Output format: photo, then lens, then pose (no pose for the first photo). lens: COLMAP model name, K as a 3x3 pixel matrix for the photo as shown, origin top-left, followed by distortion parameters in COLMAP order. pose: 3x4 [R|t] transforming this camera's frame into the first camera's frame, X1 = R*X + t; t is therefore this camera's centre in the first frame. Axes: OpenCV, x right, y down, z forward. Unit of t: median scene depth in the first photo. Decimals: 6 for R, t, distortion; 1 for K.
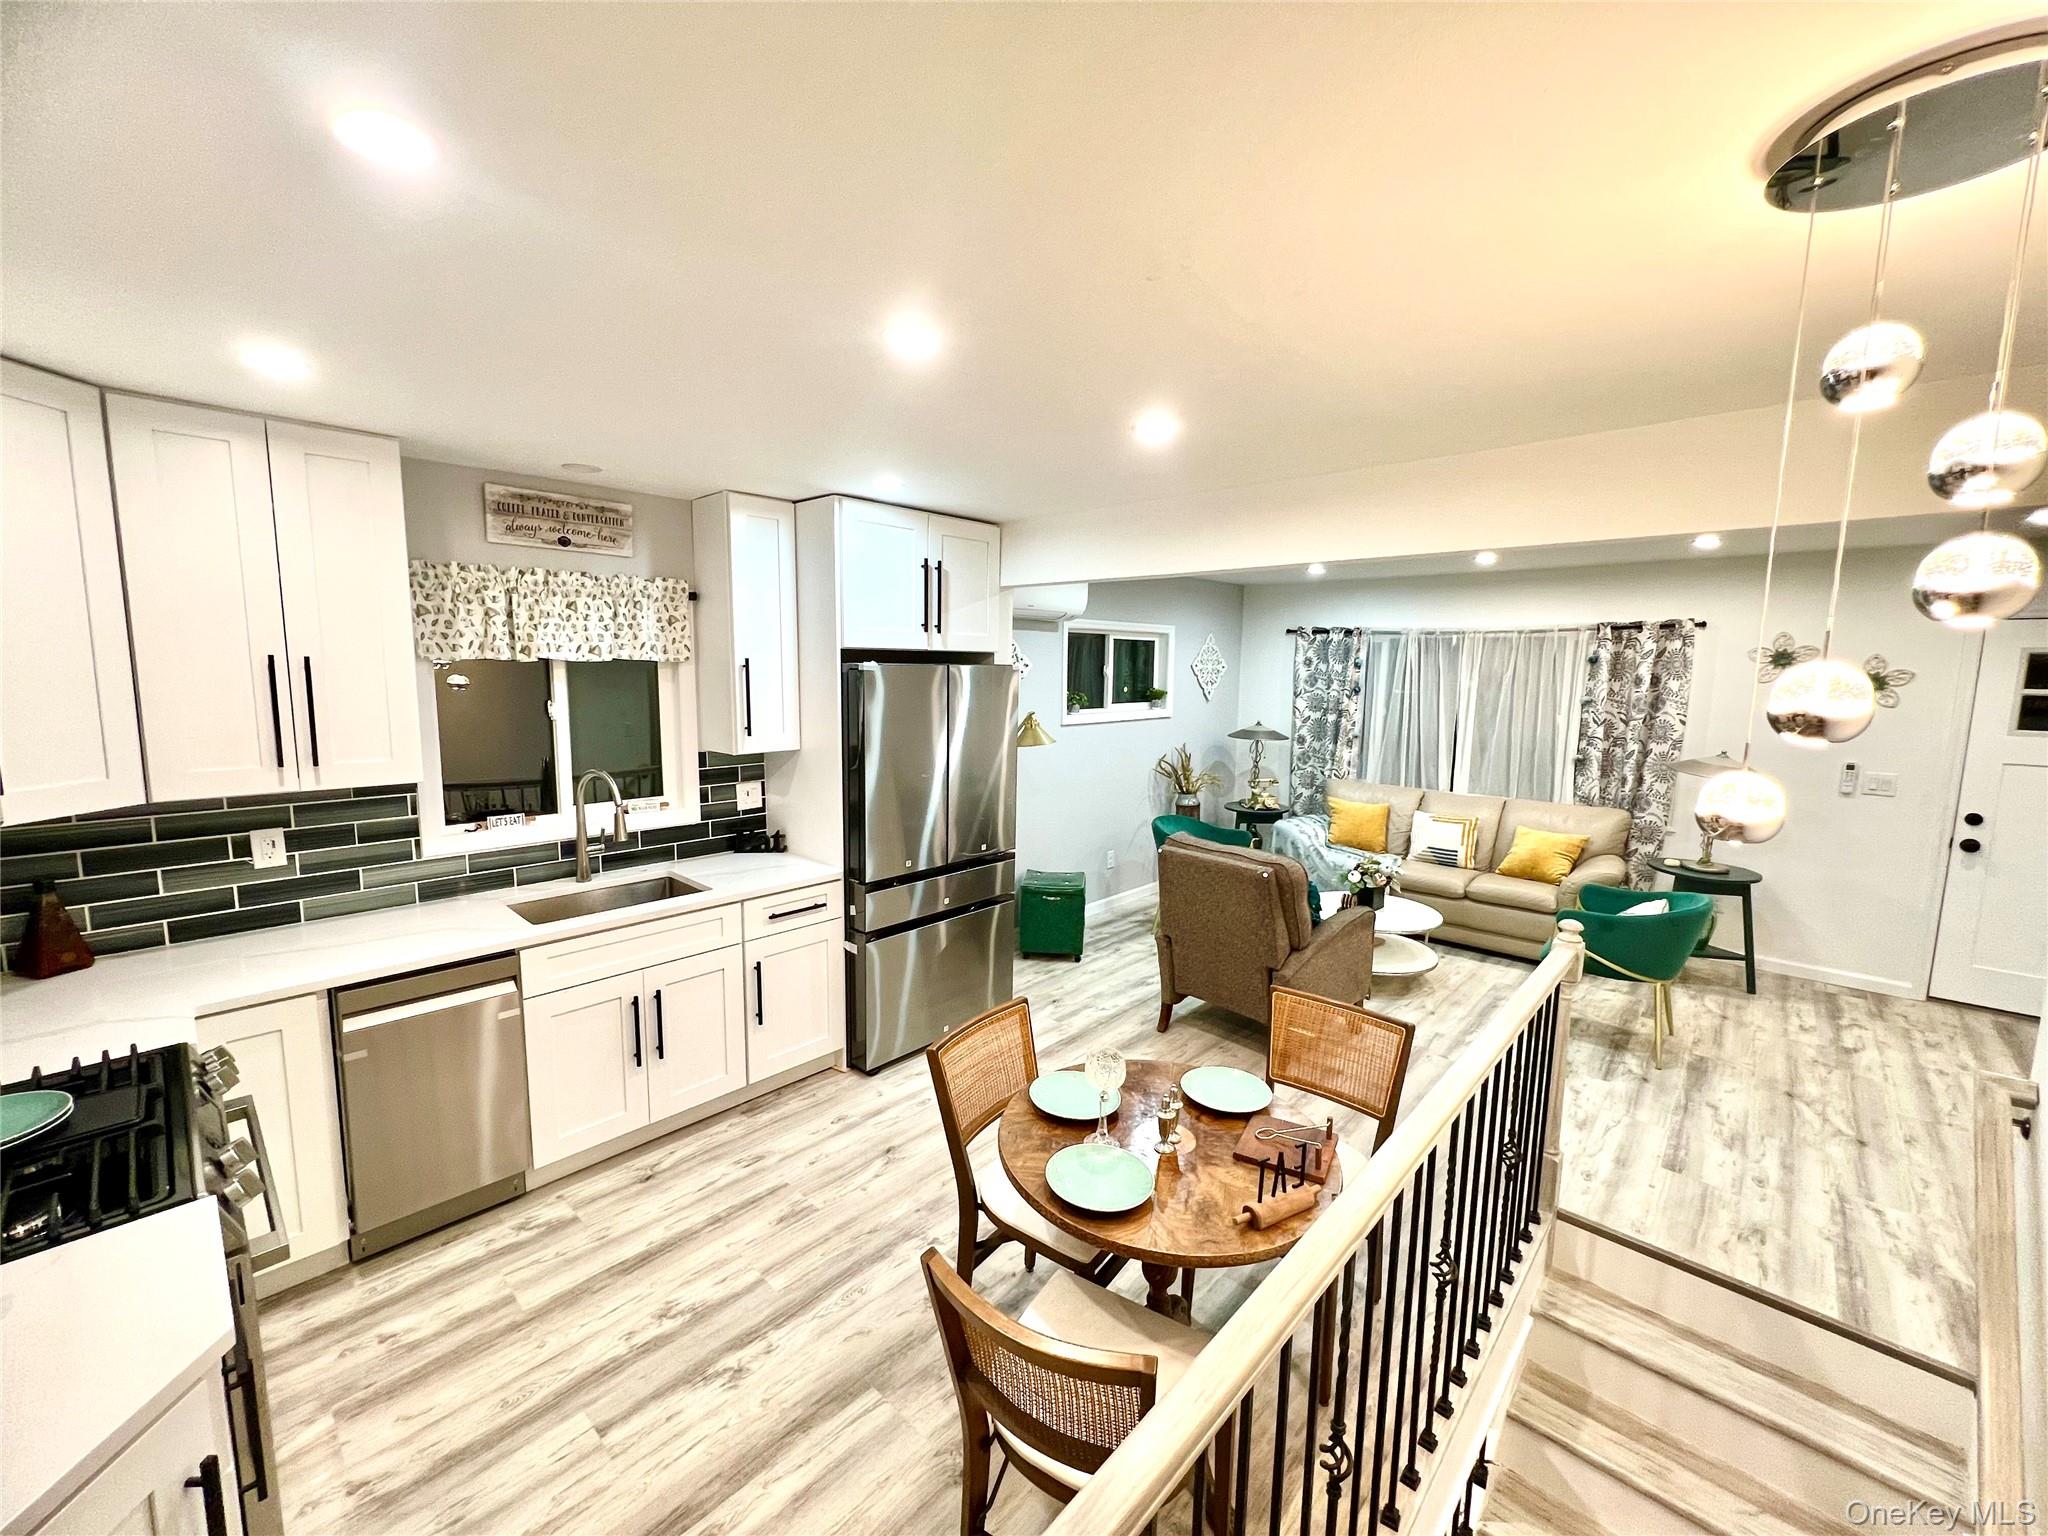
lens RADIAL K [[818.2, 0, 1021.8], [0, 818.2, 765.7], [0, 0, 1]] dist [0.000602, 0.000081]
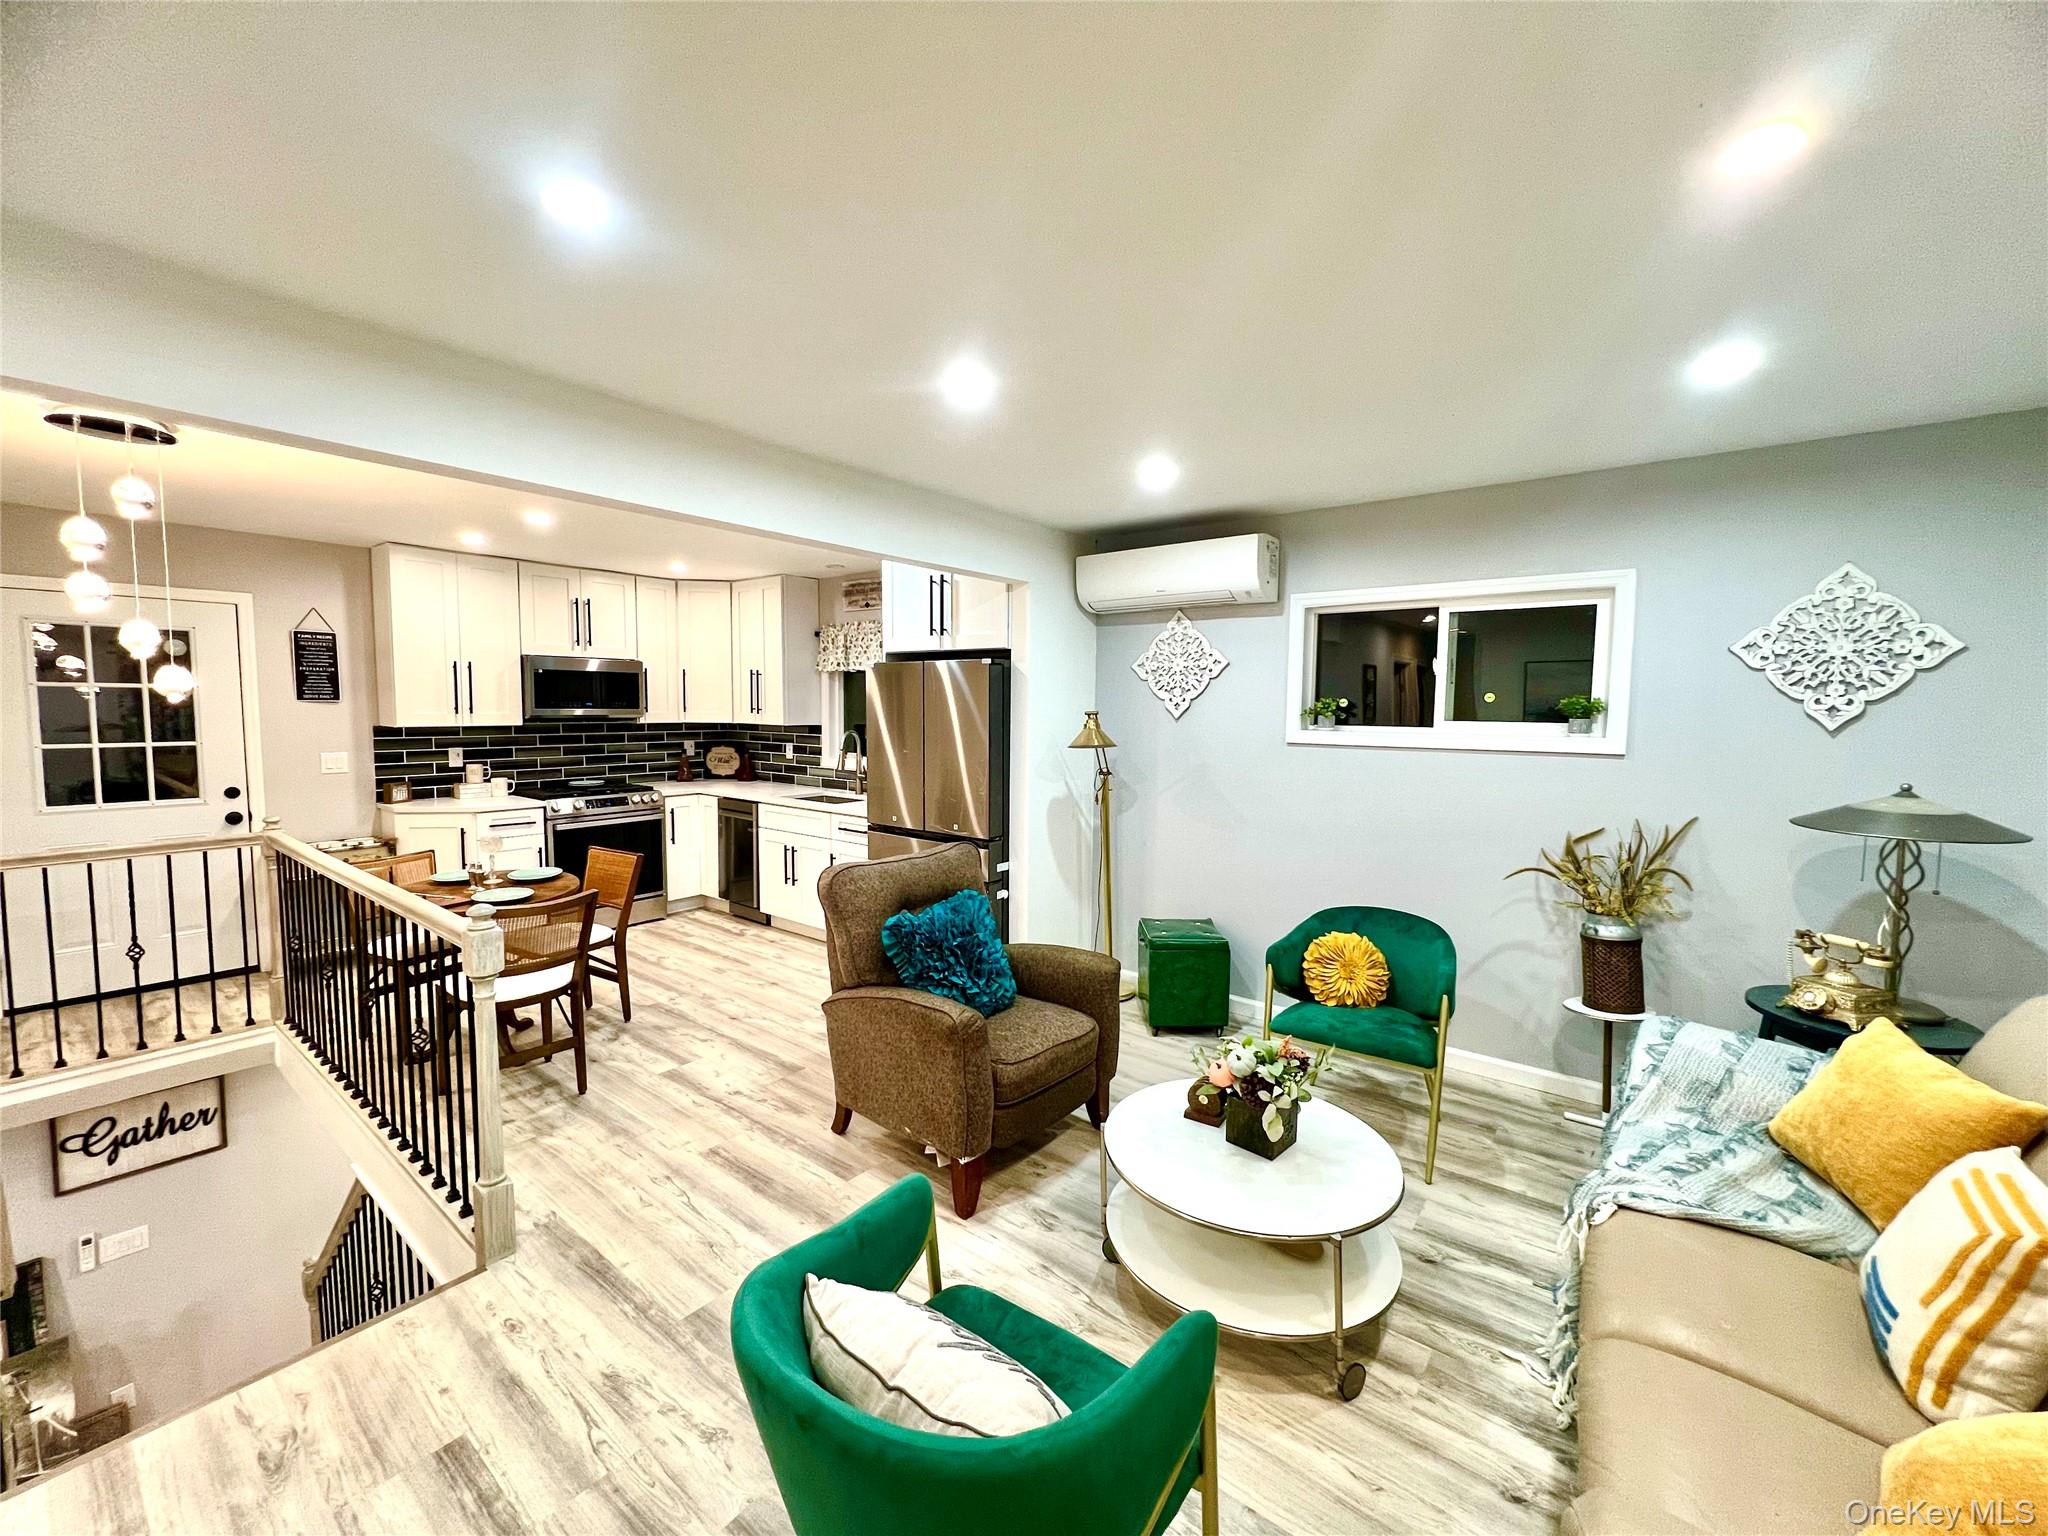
lens RADIAL K [[818.2, 0, 1015.0], [0, 818.2, 761.8], [0, 0, 1]] dist [0.000602, 0.000081]
pose [[0.082048, 0.059478, -0.994852, 0.802254], [-0.134444, 0.989754, 0.048085, -0.037926], [0.987519, 0.129806, 0.089204, 0.747914]]
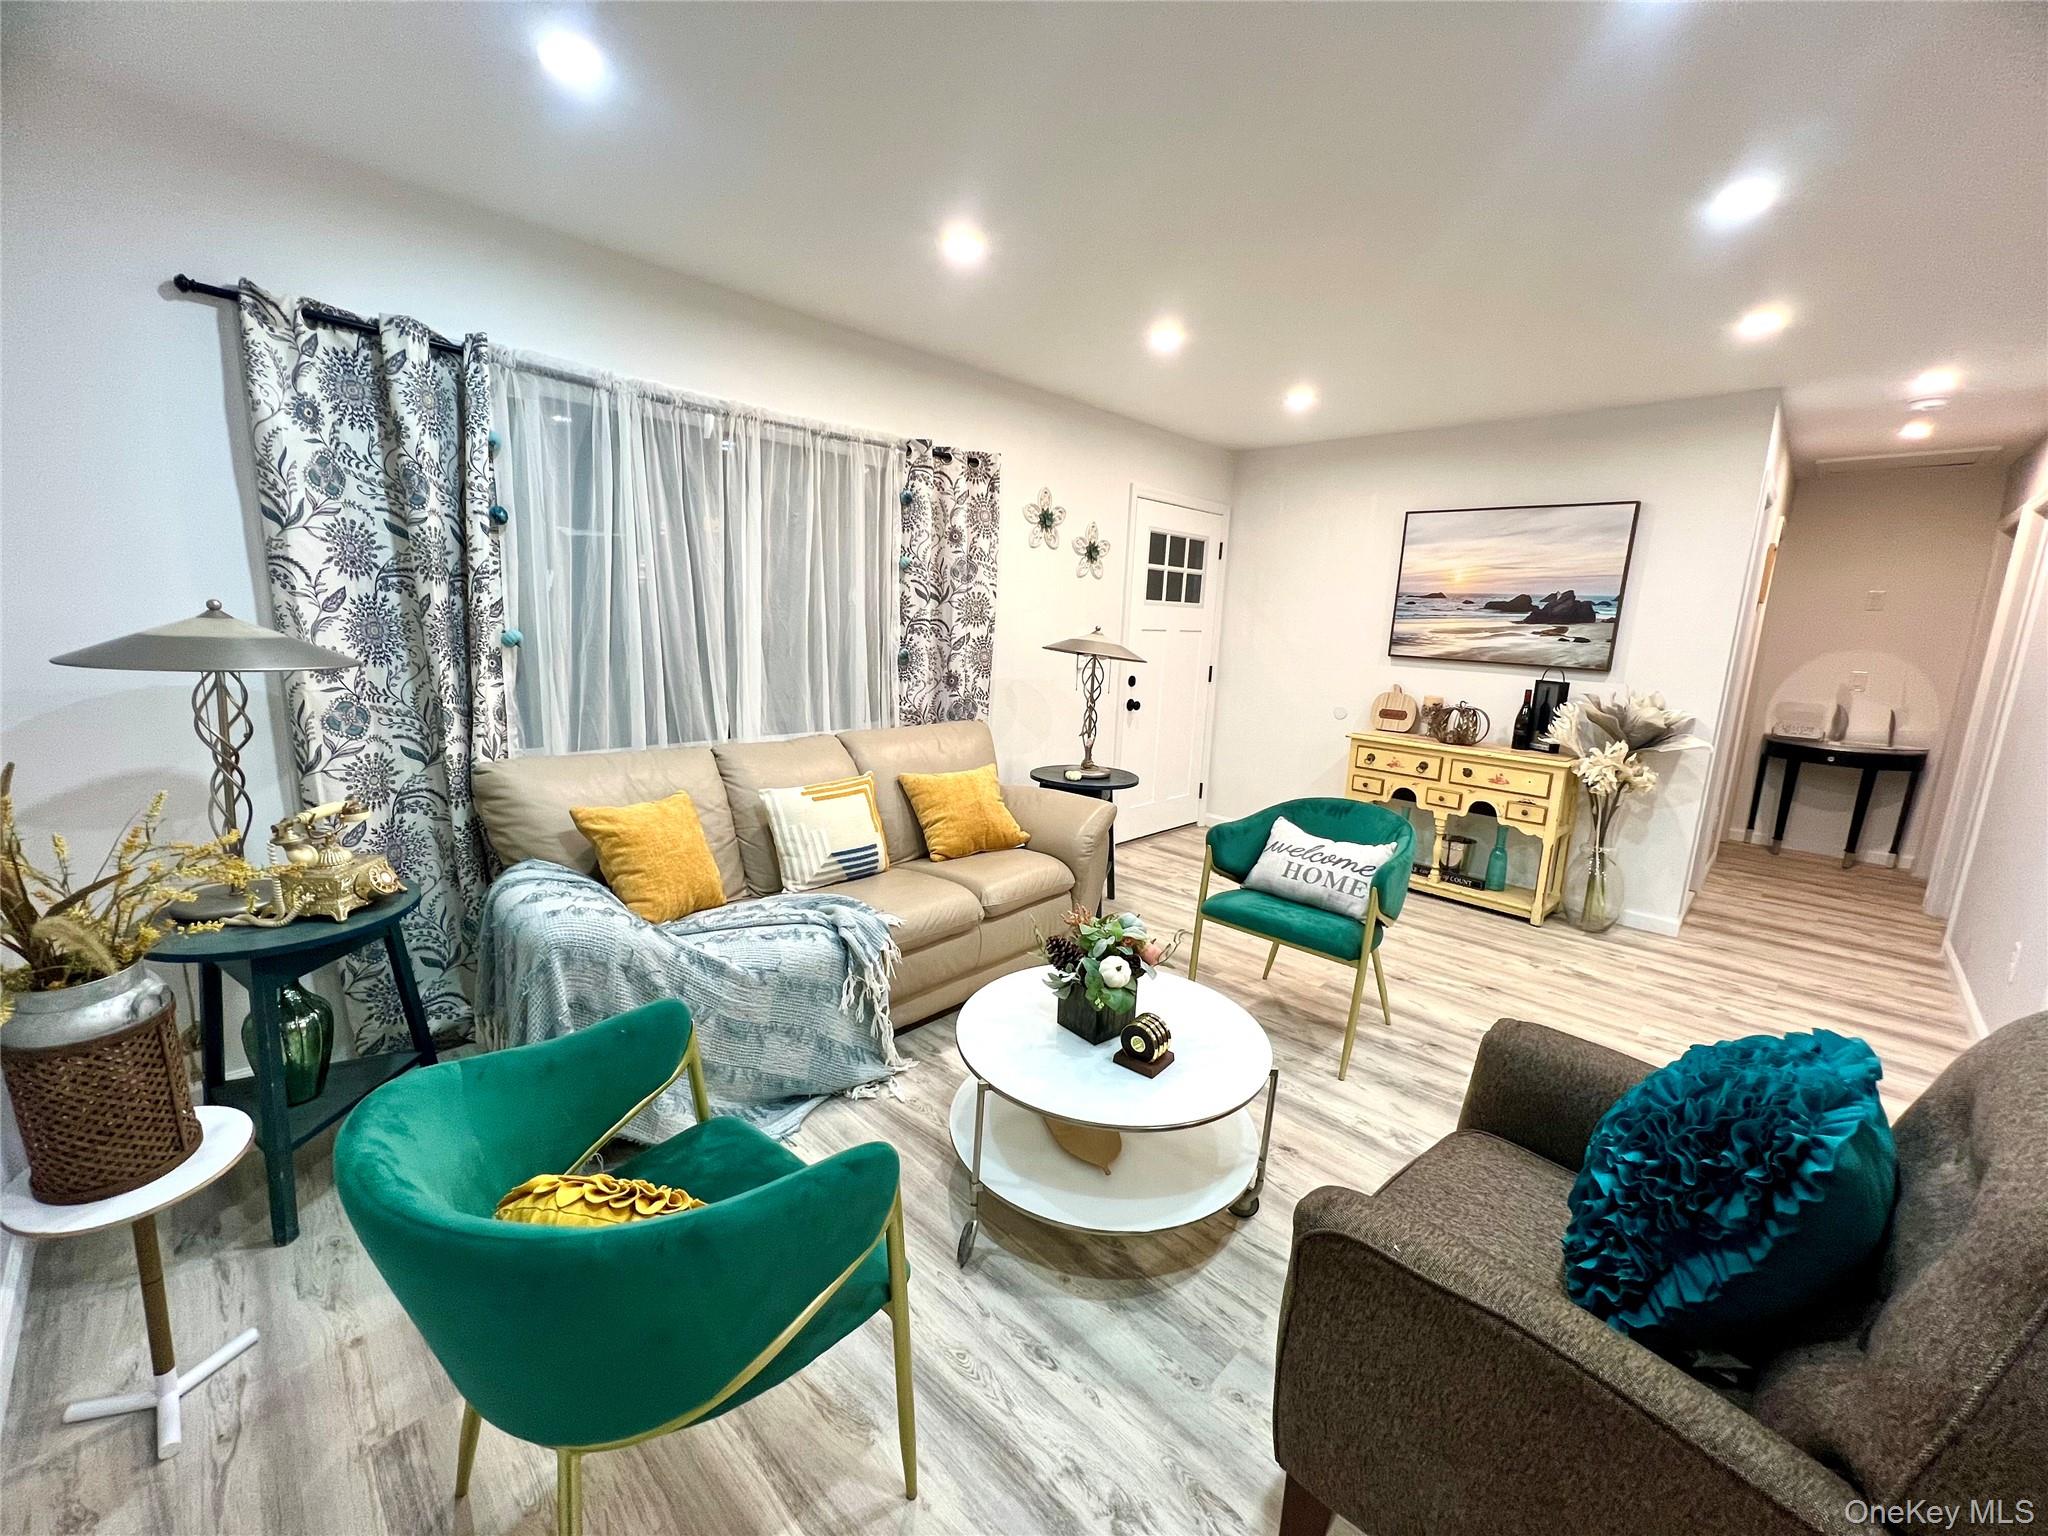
lens RADIAL K [[818.2, 0, 1024.1], [0, 818.2, 757.2], [0, 0, 1]] dist [0.000602, 0.000081]
pose [[0.018977, -0.177889, 0.983867, 0.030825], [0.089991, 0.980355, 0.175519, -0.036055], [-0.995762, 0.085208, 0.034612, 0.948739]]
